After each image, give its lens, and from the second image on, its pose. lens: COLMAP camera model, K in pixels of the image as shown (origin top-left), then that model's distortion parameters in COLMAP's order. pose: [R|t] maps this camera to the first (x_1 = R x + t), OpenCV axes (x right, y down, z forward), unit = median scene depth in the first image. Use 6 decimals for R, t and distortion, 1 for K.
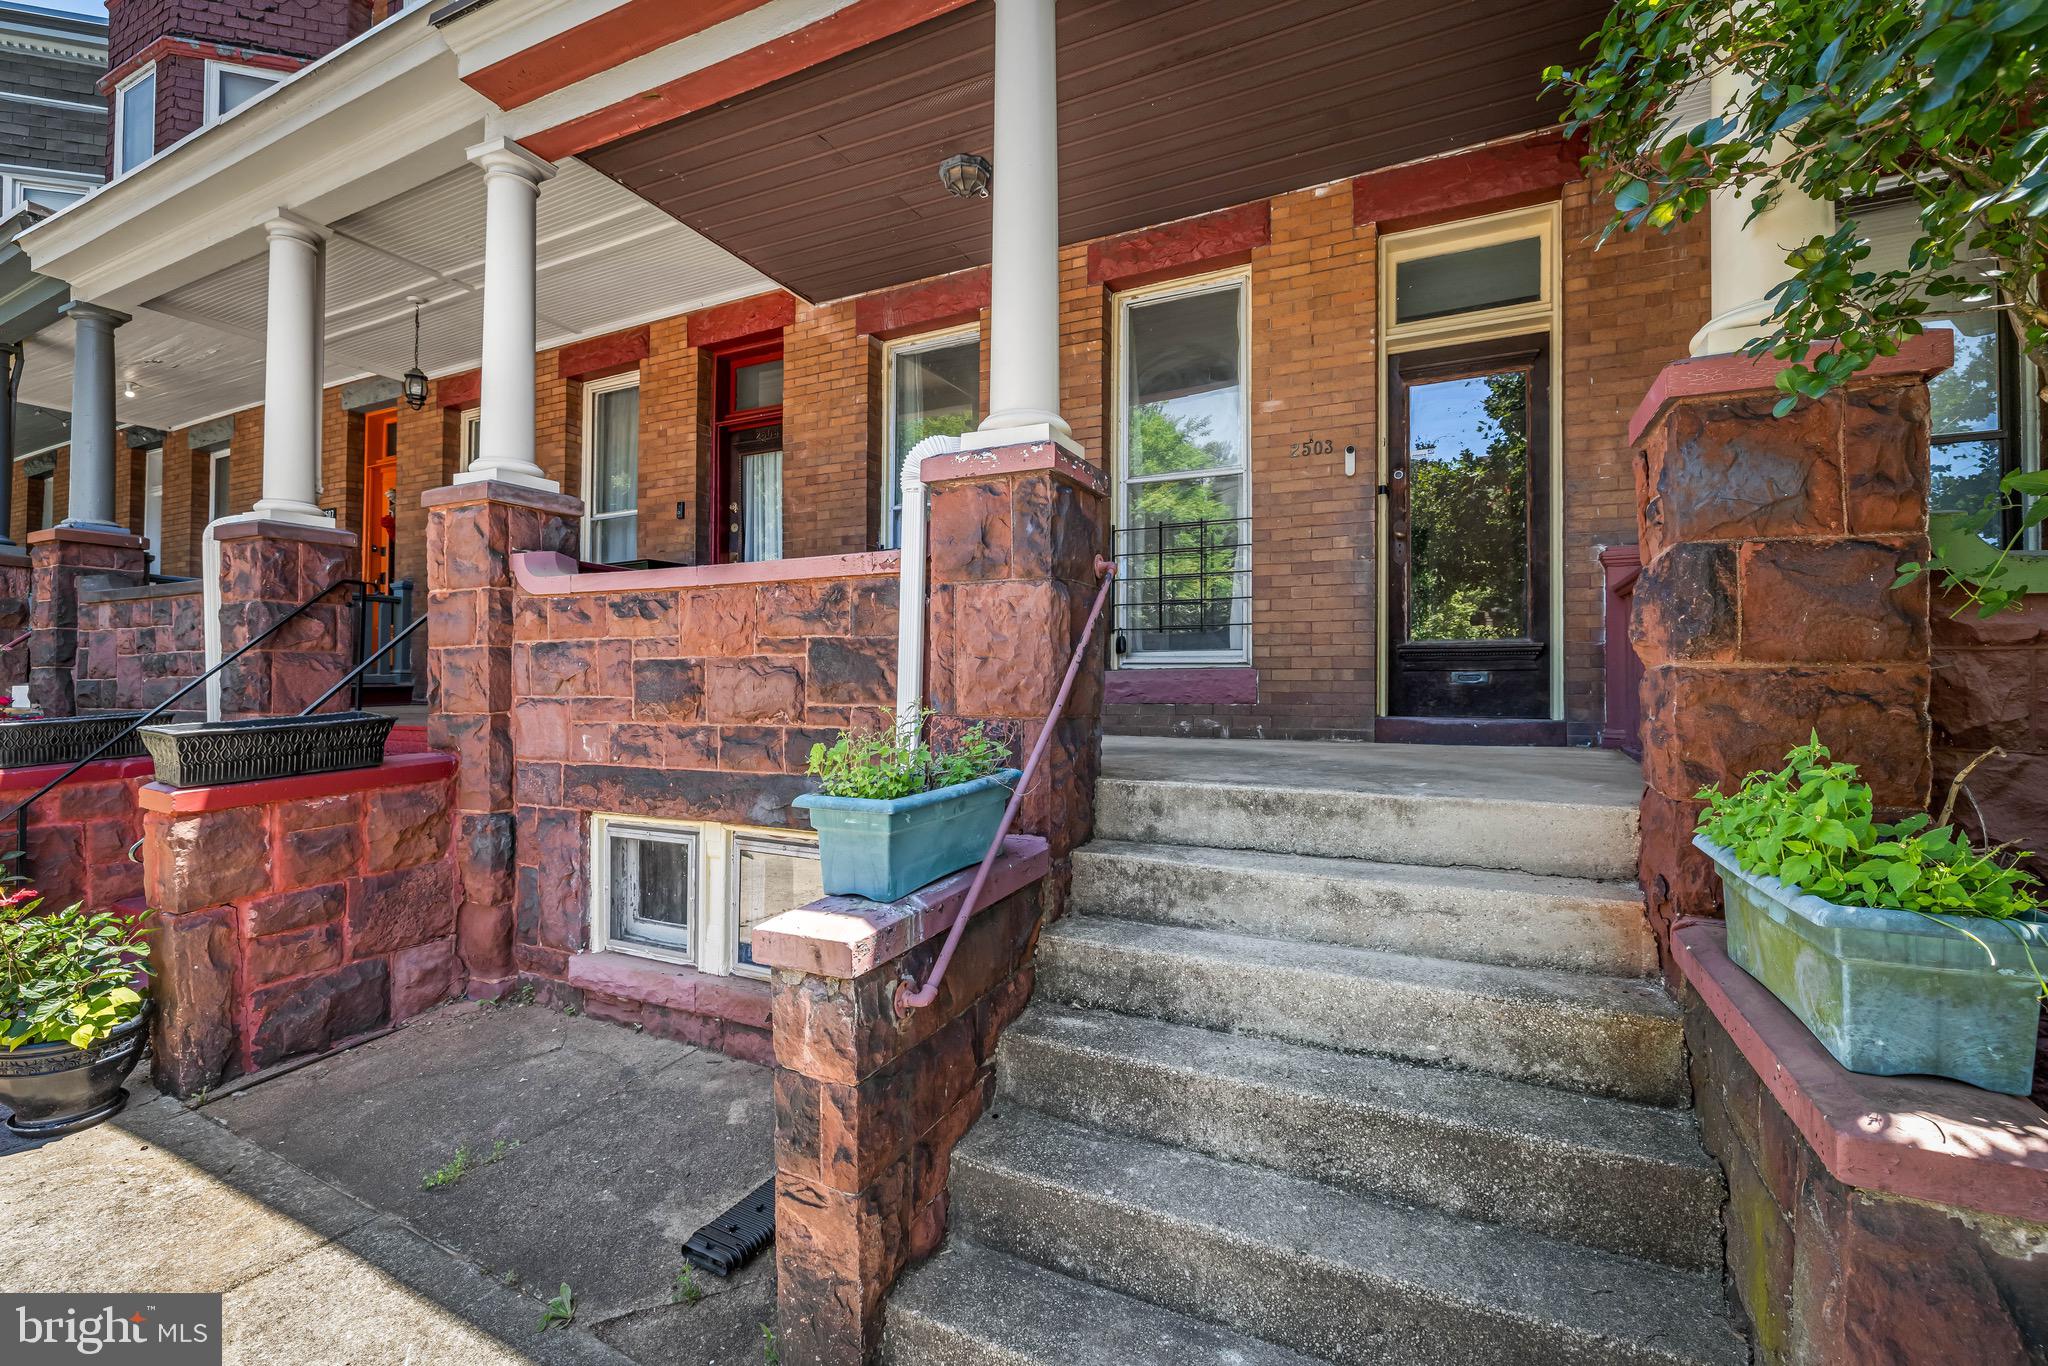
lens RADIAL K [[880.7, 0, 1055.0], [0, 880.7, 665.0], [0, 0, 1]] dist [-0.002421, 0.000260]
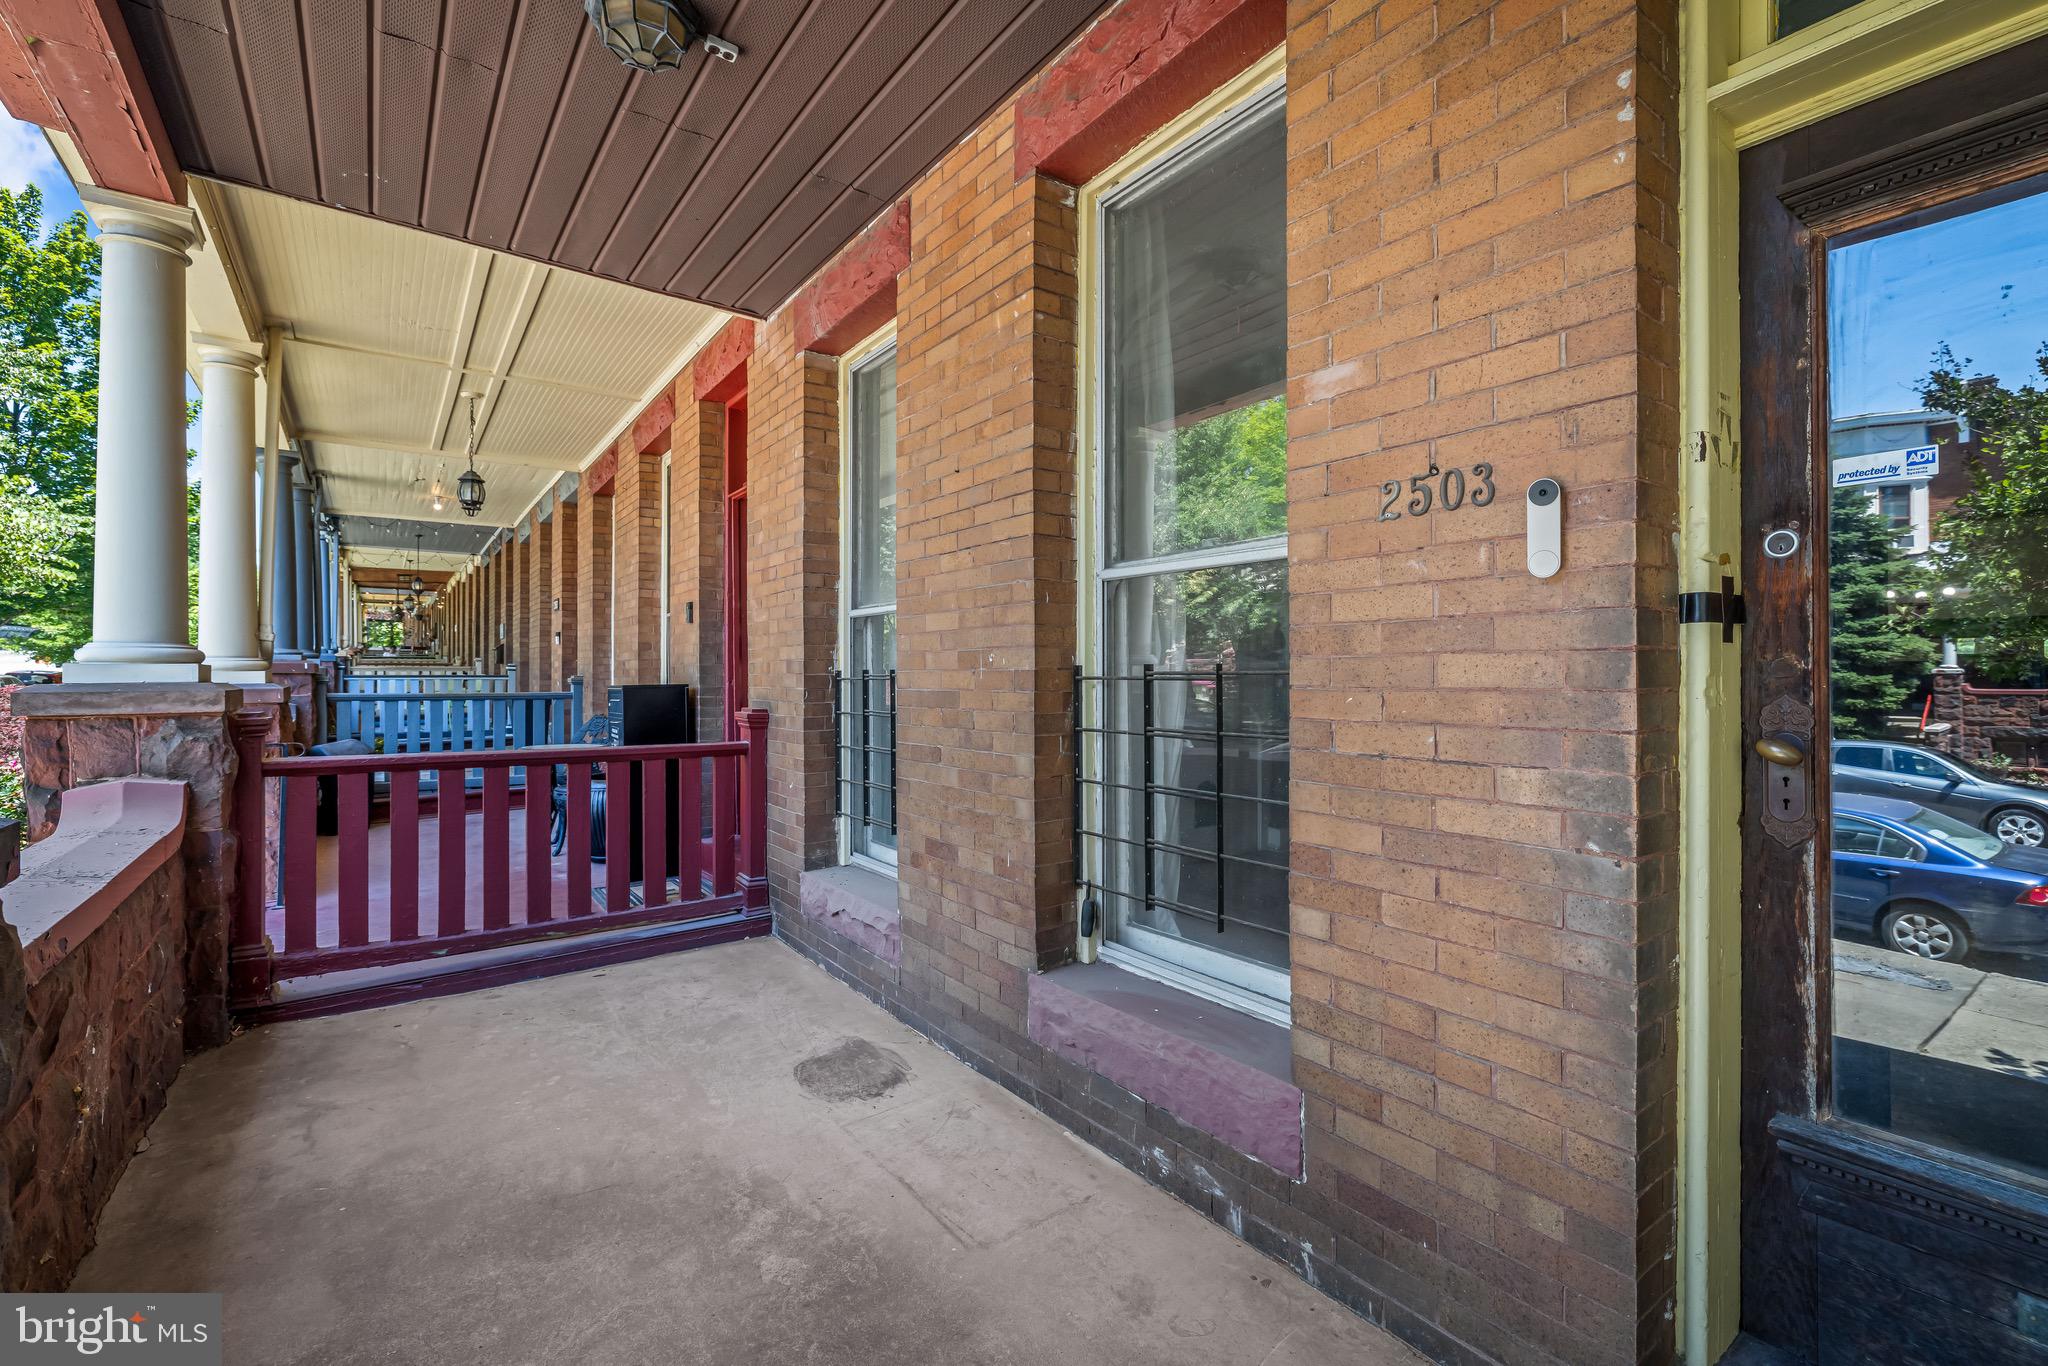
lens RADIAL K [[880.7, 0, 1055.0], [0, 880.7, 665.0], [0, 0, 1]] dist [-0.002421, 0.000260]
pose [[0.883020, -0.005356, -0.469304, 0.318540], [0.012531, 0.999847, 0.012166, -0.185078], [0.469167, -0.016623, 0.882953, 0.631272]]
